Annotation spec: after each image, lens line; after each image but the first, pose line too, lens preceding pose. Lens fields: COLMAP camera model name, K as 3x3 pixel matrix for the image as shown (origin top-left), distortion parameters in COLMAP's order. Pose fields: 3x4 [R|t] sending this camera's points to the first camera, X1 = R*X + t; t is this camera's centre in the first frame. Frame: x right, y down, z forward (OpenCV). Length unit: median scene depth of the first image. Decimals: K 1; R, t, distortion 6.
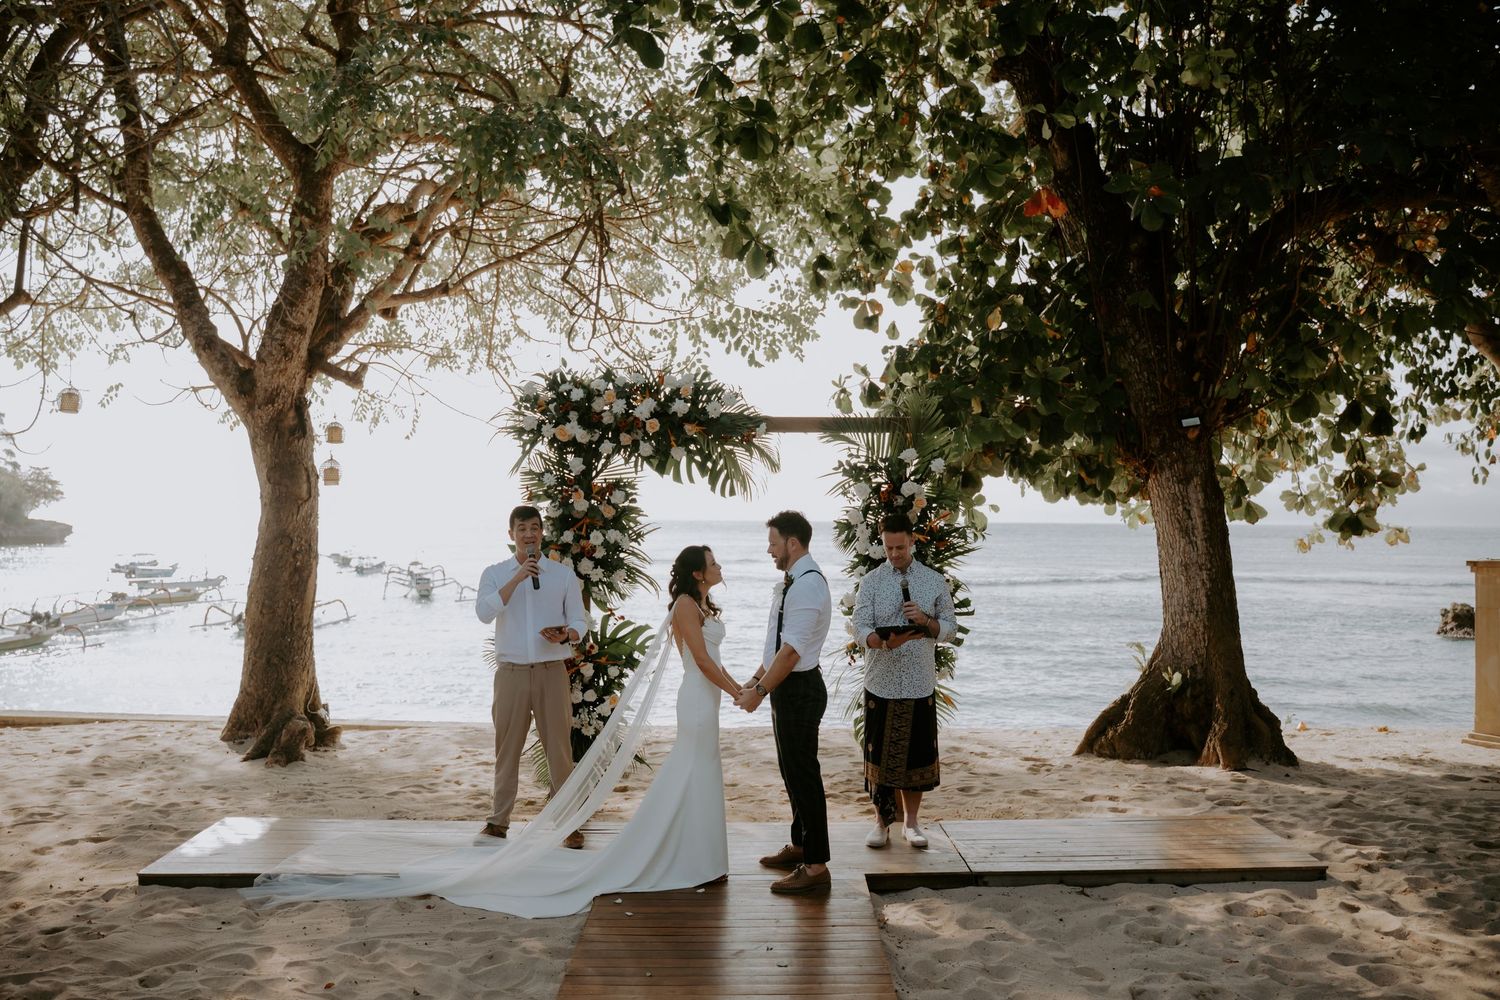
lens RADIAL K [[1222.4, 0, 750.1], [0, 1222.4, 501.6], [0, 0, 1]] dist [-0.009786, -0.000337]
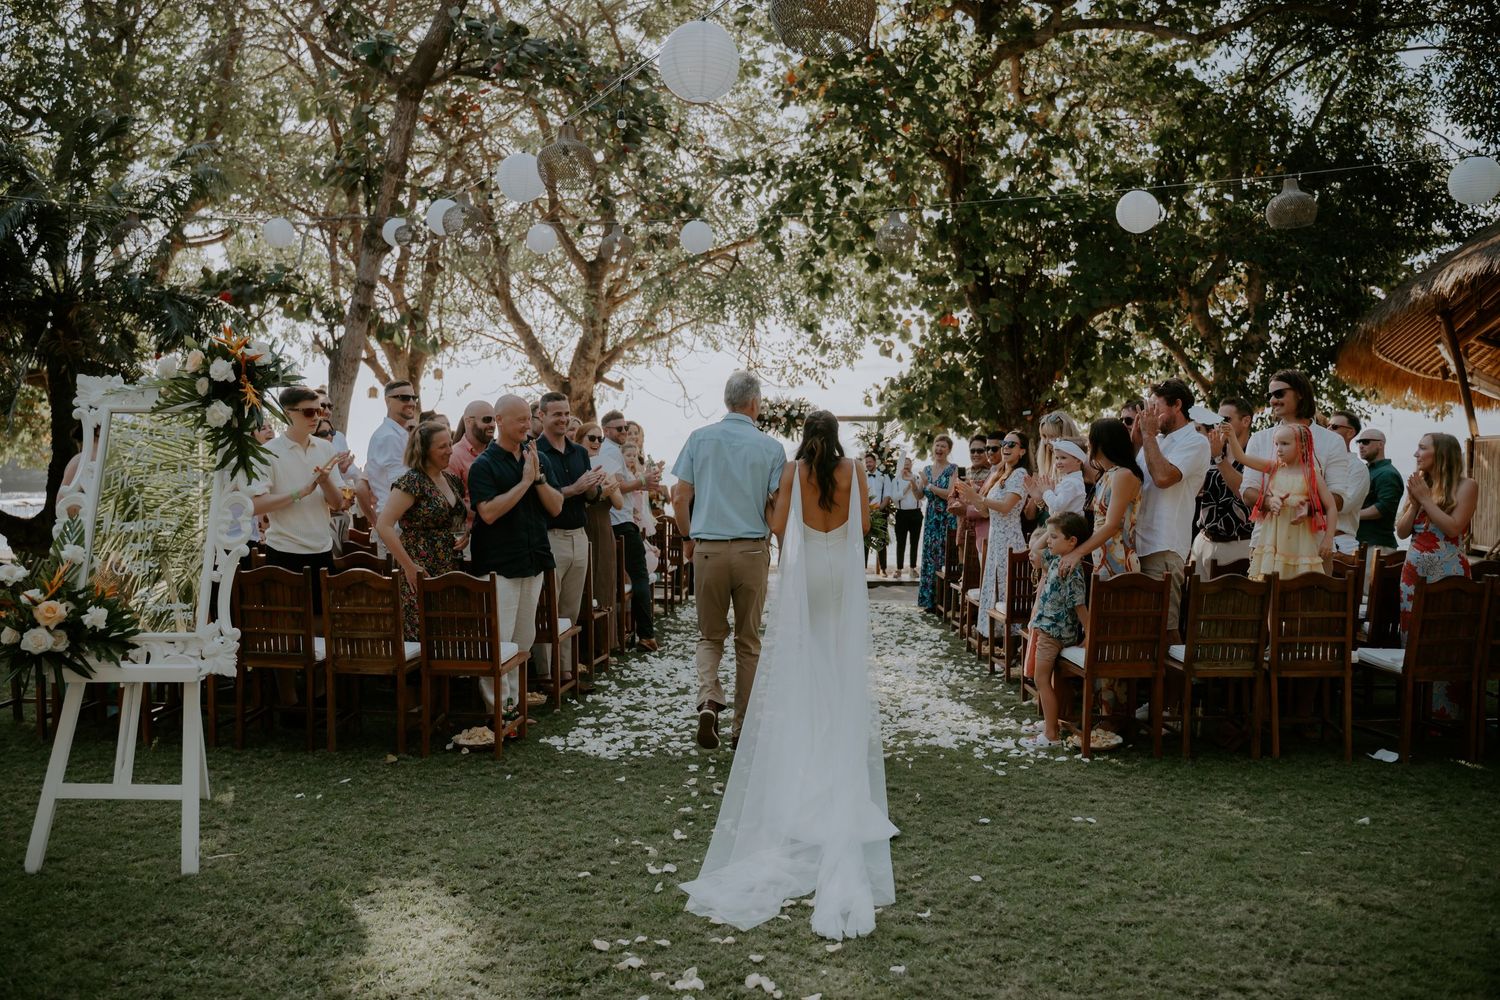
lens RADIAL K [[1222.4, 0, 753.7], [0, 1222.4, 491.8], [0, 0, 1]] dist [-0.009786, -0.000337]
pose [[0.998103, 0.003185, -0.061480, 0.011413], [-0.001129, 0.999440, 0.033446, 0.002753], [0.061552, -0.033313, 0.997548, -1.062004]]
